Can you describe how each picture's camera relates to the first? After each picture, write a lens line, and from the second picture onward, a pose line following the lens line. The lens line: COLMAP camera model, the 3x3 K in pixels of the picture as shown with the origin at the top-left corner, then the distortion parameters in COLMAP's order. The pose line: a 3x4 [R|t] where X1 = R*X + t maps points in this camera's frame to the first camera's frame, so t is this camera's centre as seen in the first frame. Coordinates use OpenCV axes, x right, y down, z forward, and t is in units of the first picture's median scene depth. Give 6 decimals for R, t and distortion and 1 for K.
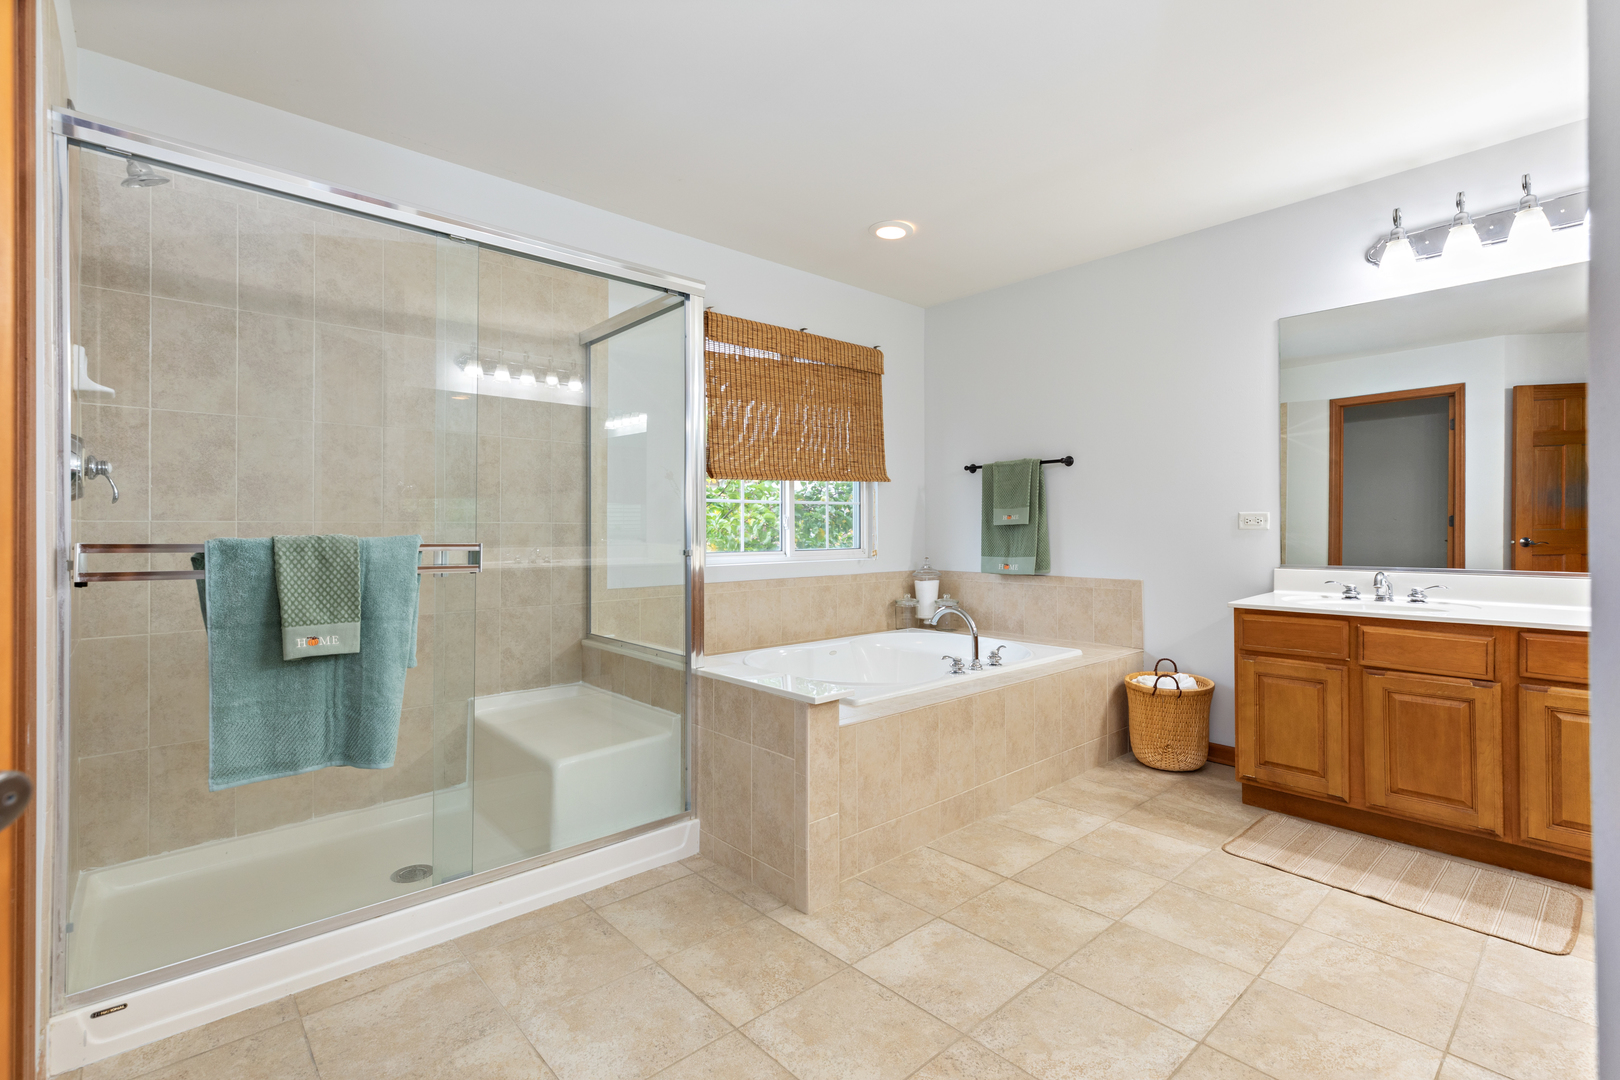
lens RADIAL K [[734.9, 0, 810.0], [0, 734.9, 540.0], [0, 0, 1]] dist [0.003469, -0.000134]
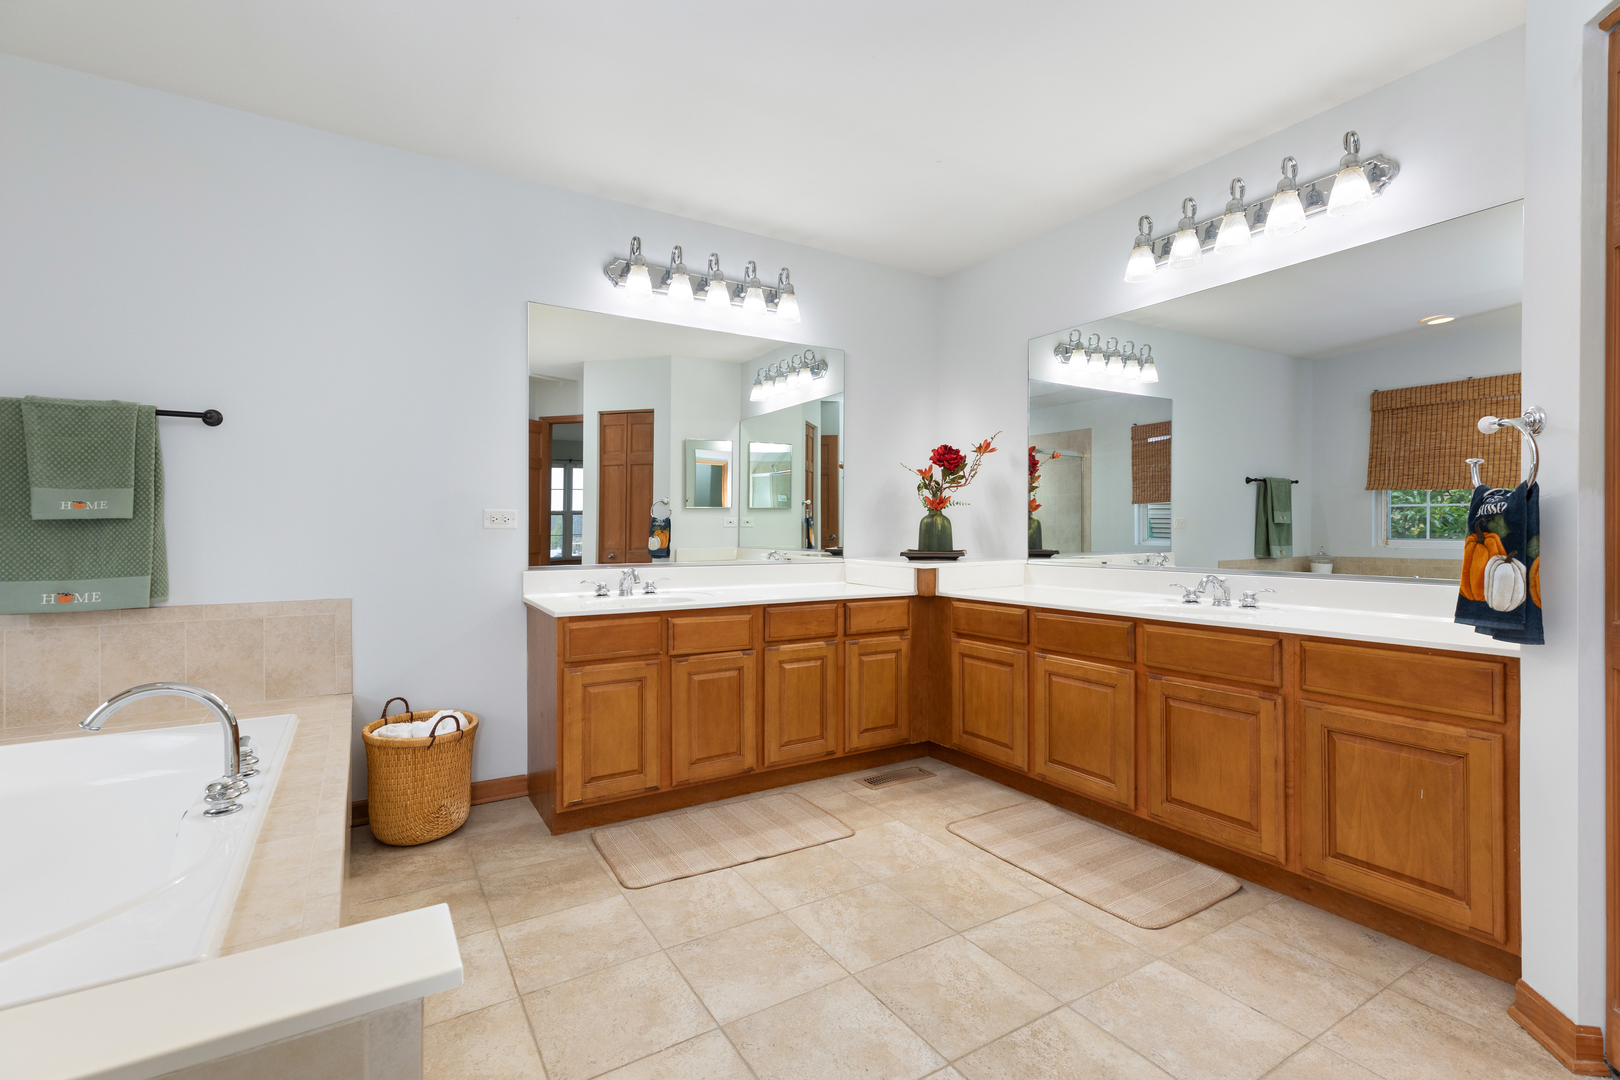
lens RADIAL K [[734.9, 0, 810.0], [0, 734.9, 540.0], [0, 0, 1]] dist [0.003469, -0.000134]
pose [[0.178741, -0.008815, 0.983857, -0.252778], [0.015480, 0.999861, 0.006146, -0.000766], [-0.983774, 0.014132, 0.178852, 0.586850]]
